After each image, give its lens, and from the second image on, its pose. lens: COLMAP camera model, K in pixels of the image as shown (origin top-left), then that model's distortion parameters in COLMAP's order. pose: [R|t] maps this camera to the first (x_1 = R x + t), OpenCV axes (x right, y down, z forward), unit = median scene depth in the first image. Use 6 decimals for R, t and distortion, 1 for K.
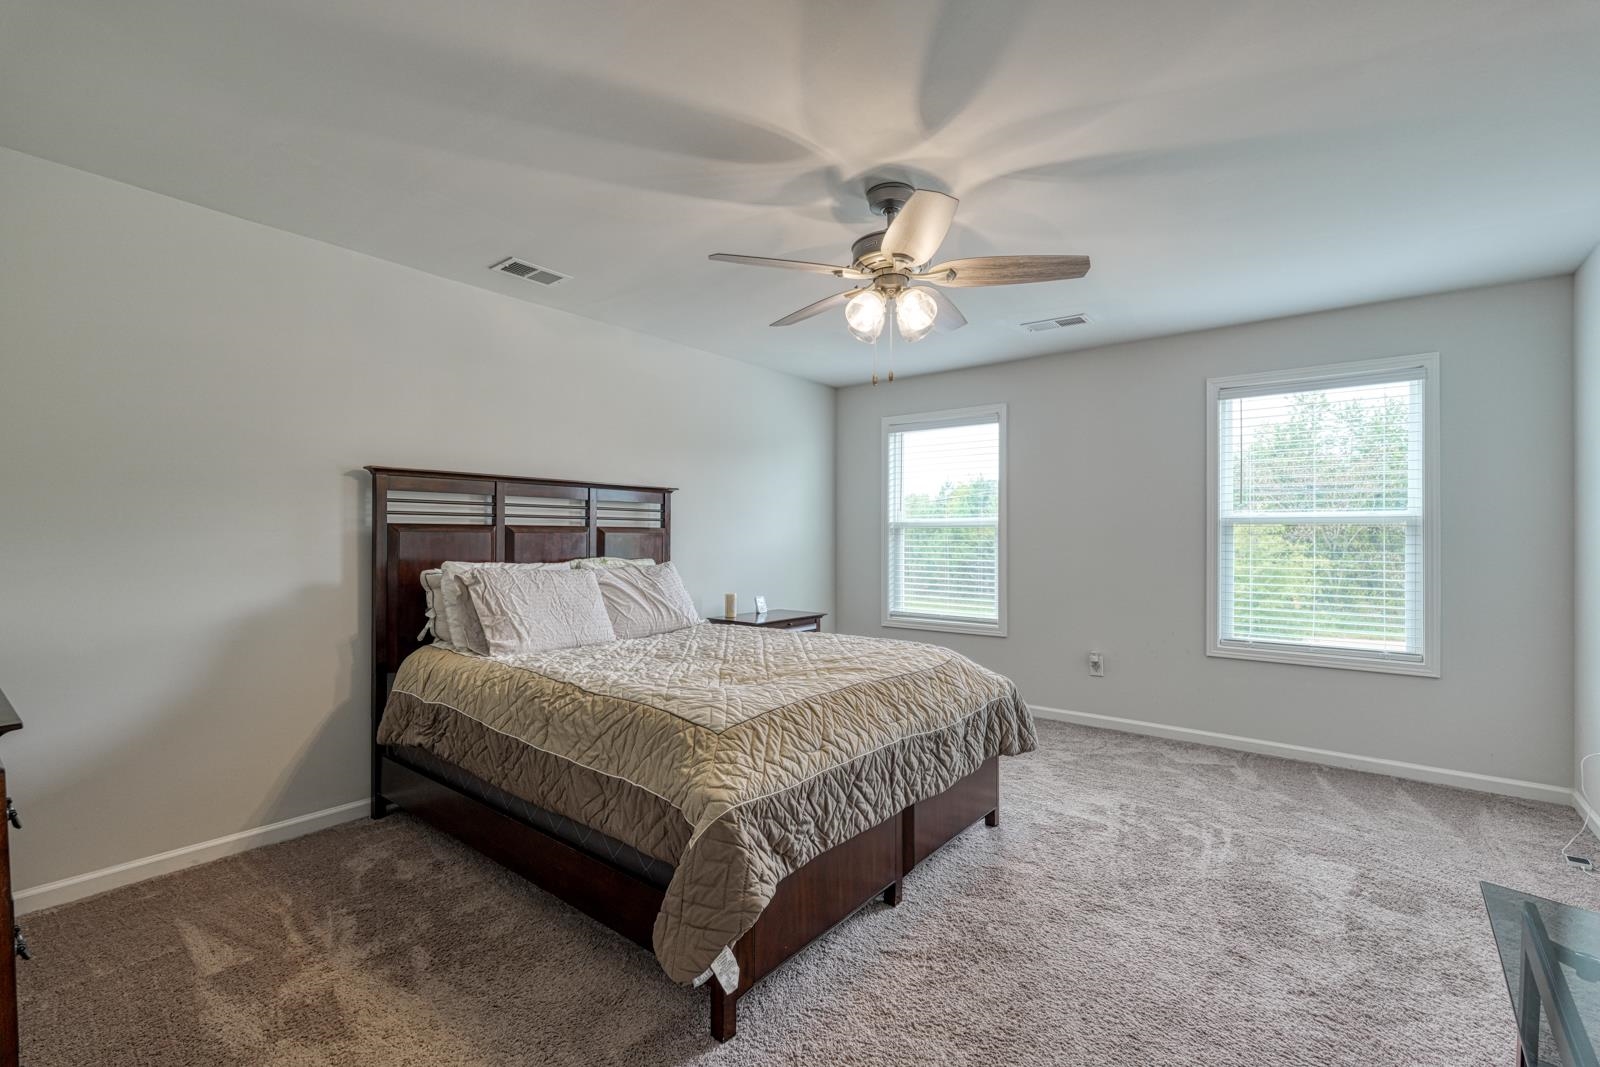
lens RADIAL K [[704.2, 0, 799.9], [0, 704.2, 544.8], [0, 0, 1]] dist [0.002309, 0.000559]
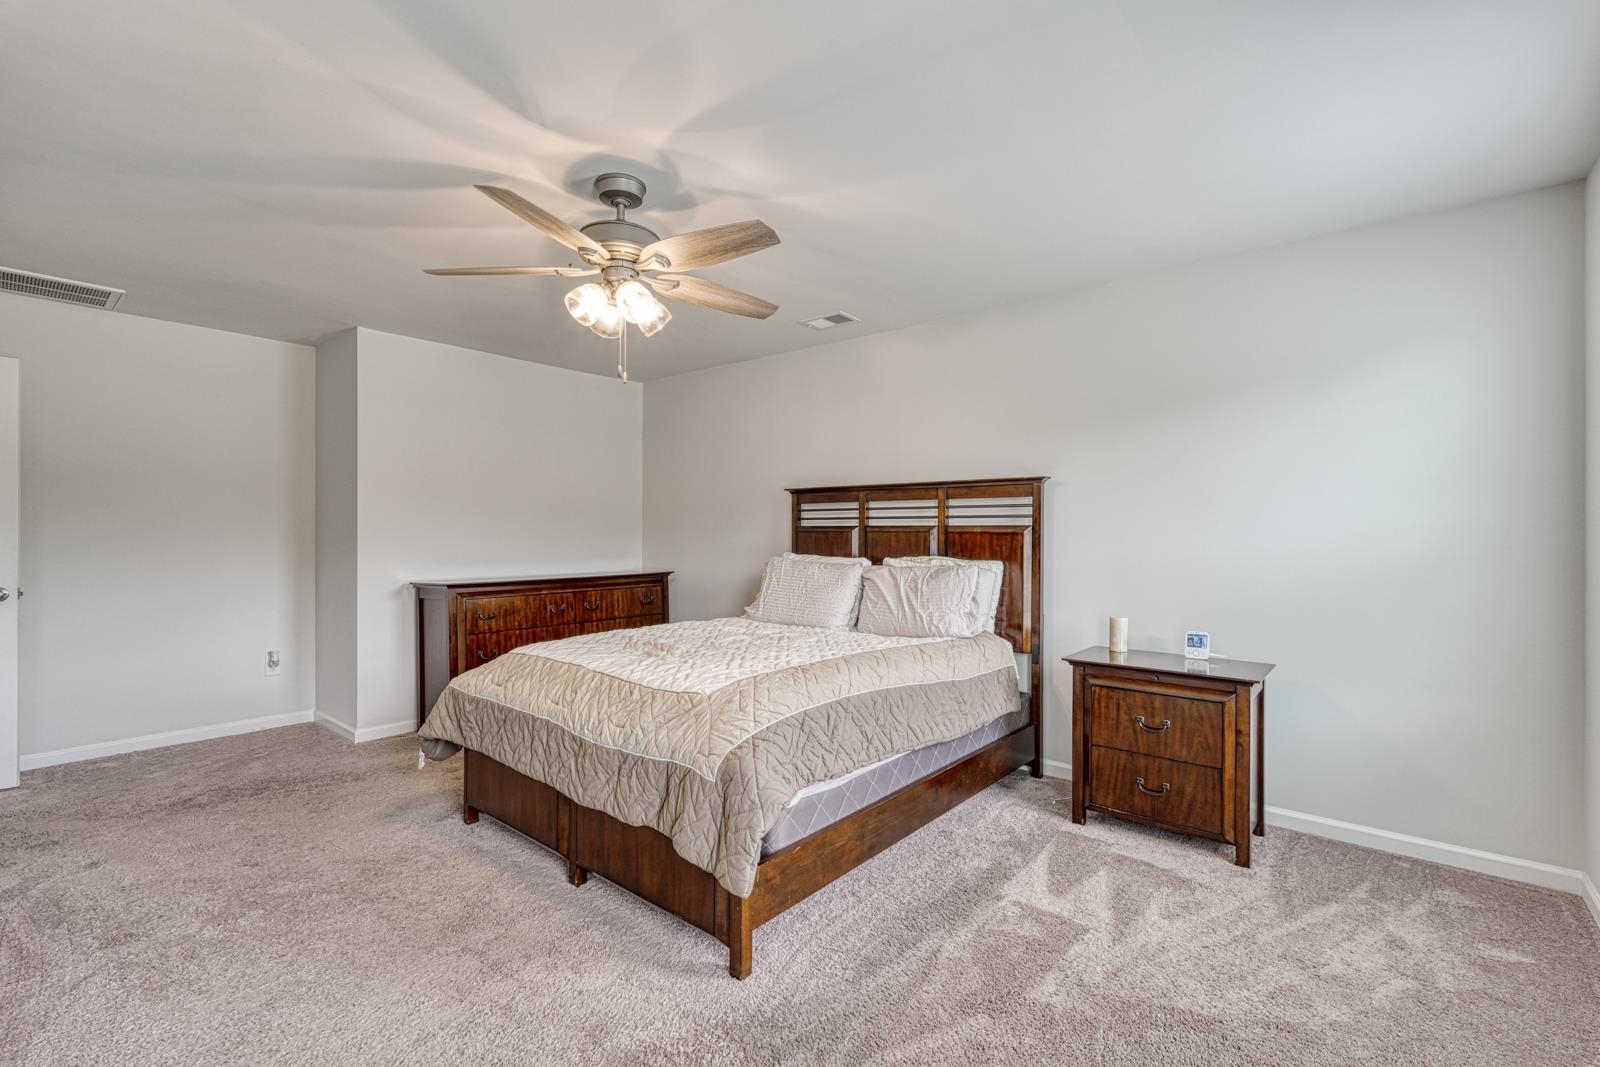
lens RADIAL K [[704.2, 0, 799.9], [0, 704.2, 544.8], [0, 0, 1]] dist [0.002309, 0.000559]
pose [[0.003832, 0.012547, -0.999914, 0.834489], [-0.014029, 0.999824, 0.012492, -0.009794], [0.999894, 0.013980, 0.004007, 0.934755]]
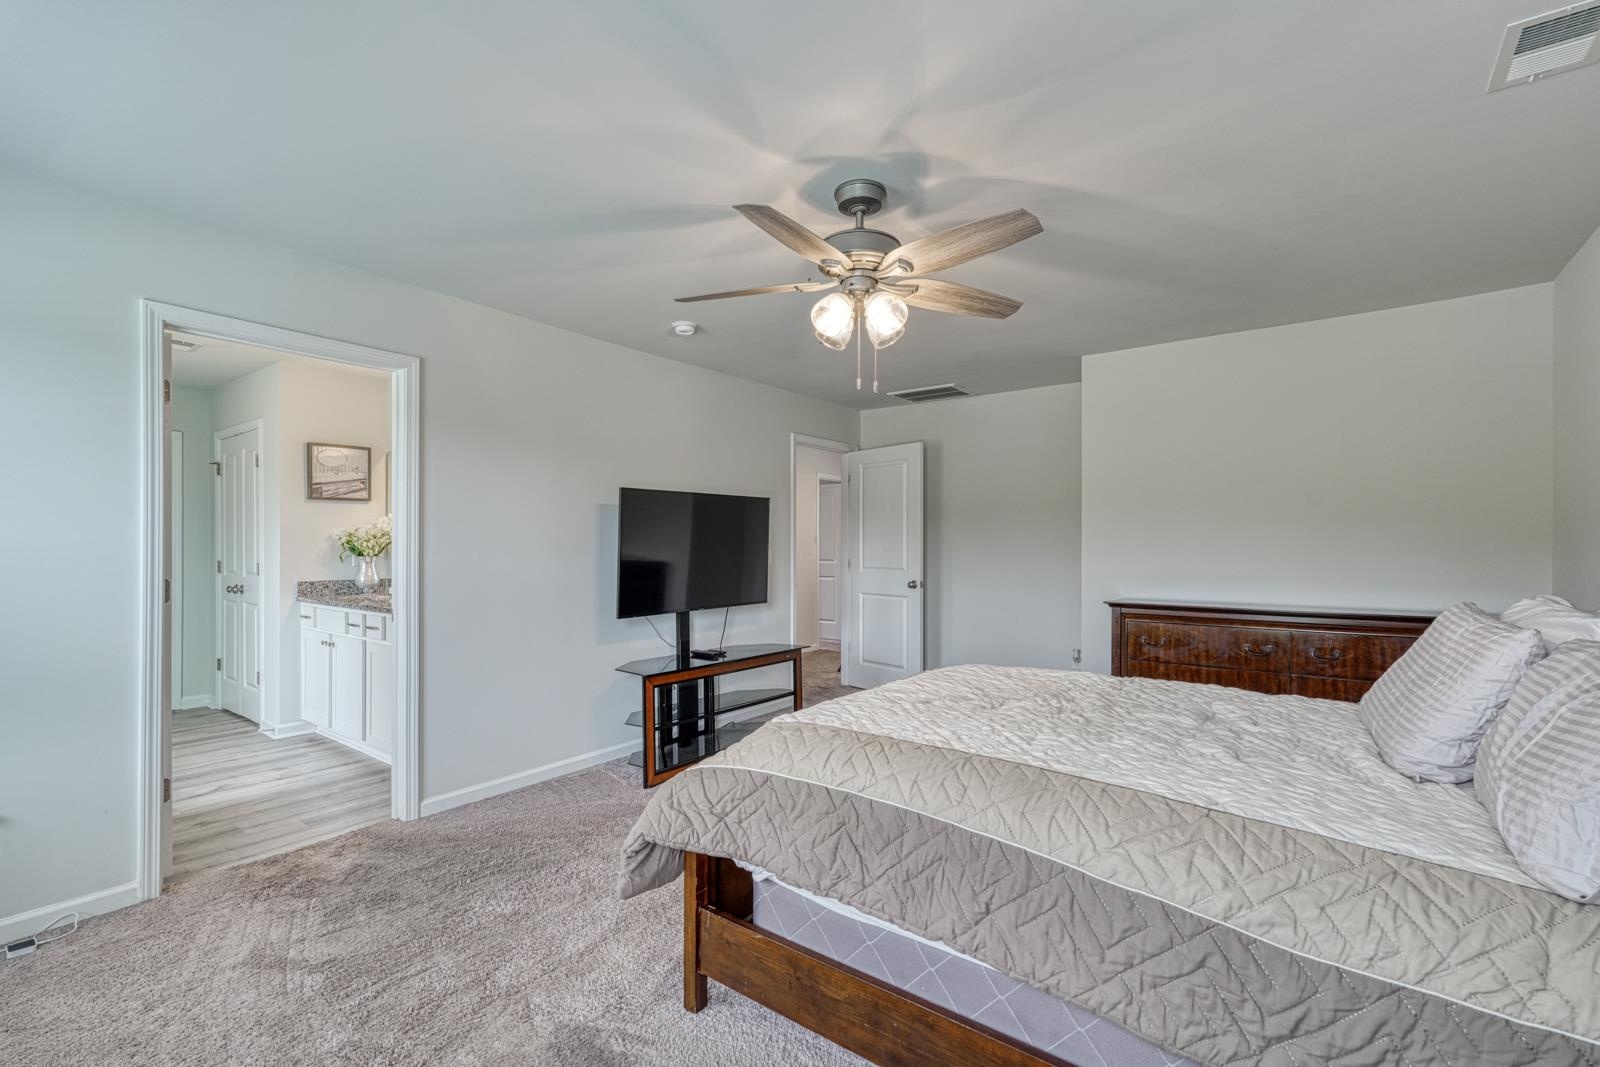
lens RADIAL K [[735.3, 0, 795.2], [0, 735.3, 543.9], [0, 0, 1]] dist [0.001142, 0.000443]
pose [[-0.999289, -0.002726, -0.037595, 0.188072], [-0.003413, 0.999828, 0.018241, -0.030064], [0.037538, 0.018357, -0.999127, 1.487945]]
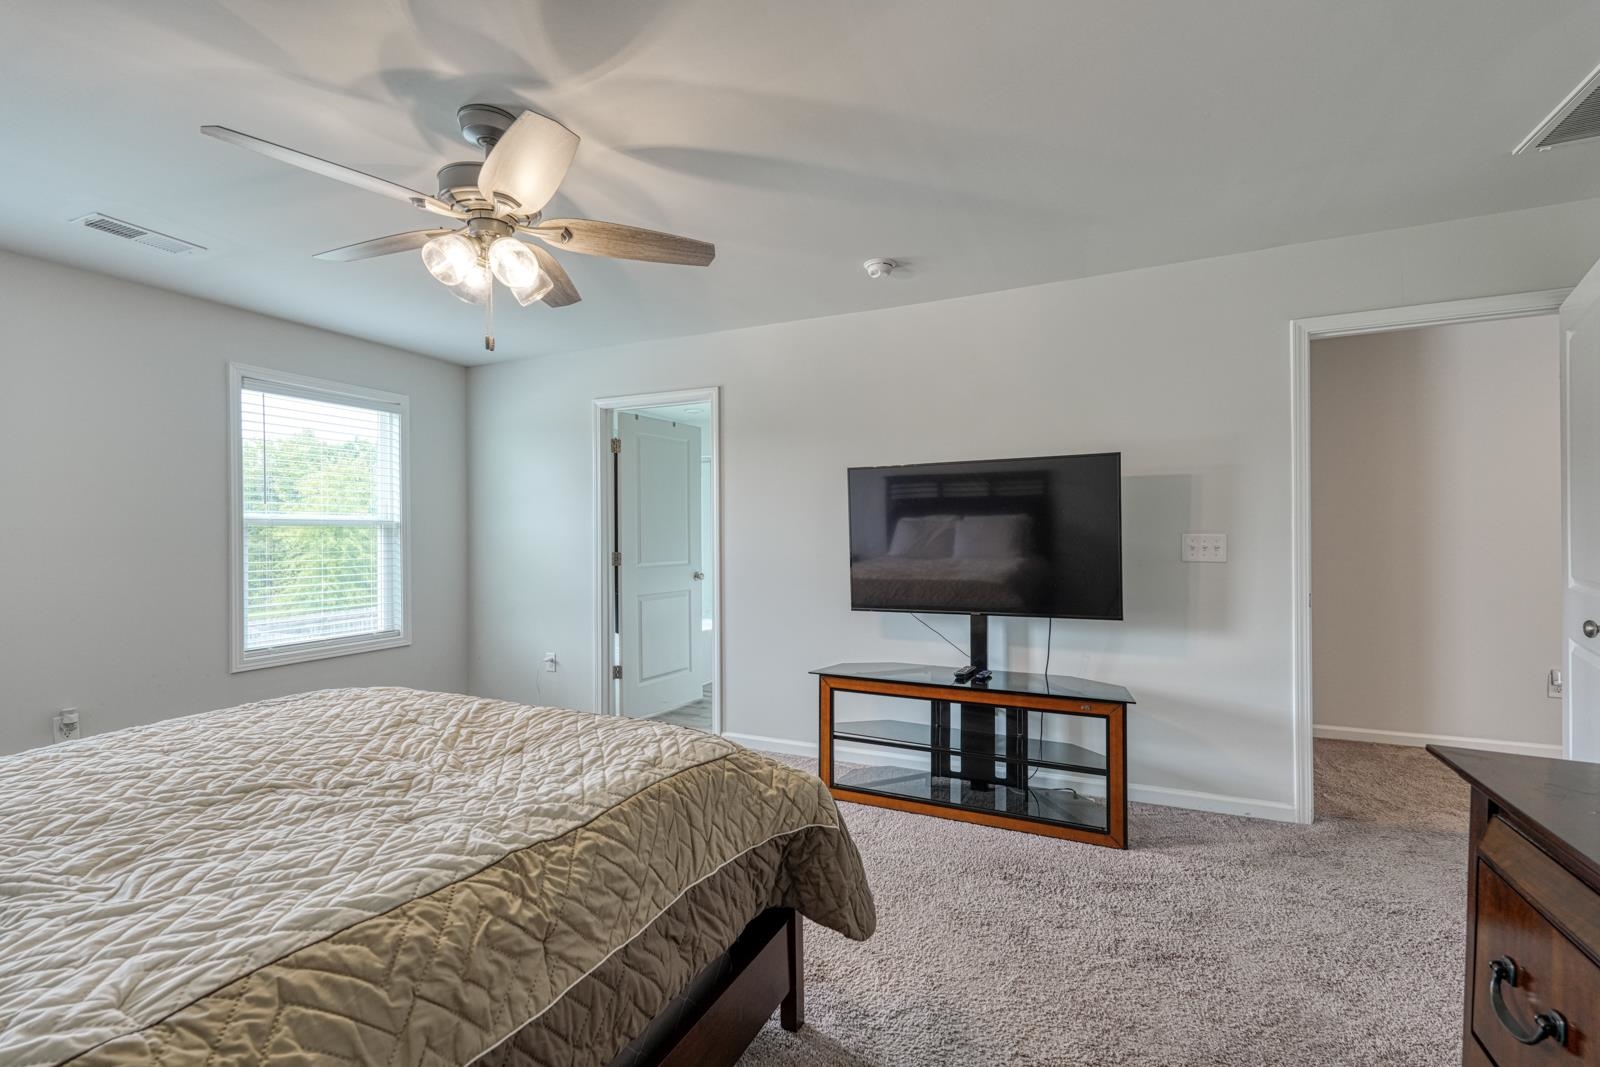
lens RADIAL K [[710.3, 0, 800.7], [0, 710.3, 530.4], [0, 0, 1]] dist [-0.001048, -0.000406]
pose [[-0.232361, 0.006255, 0.972610, -0.568680], [0.021619, 0.999765, -0.001264, -0.006546], [-0.972389, 0.020733, -0.232442, 0.632477]]
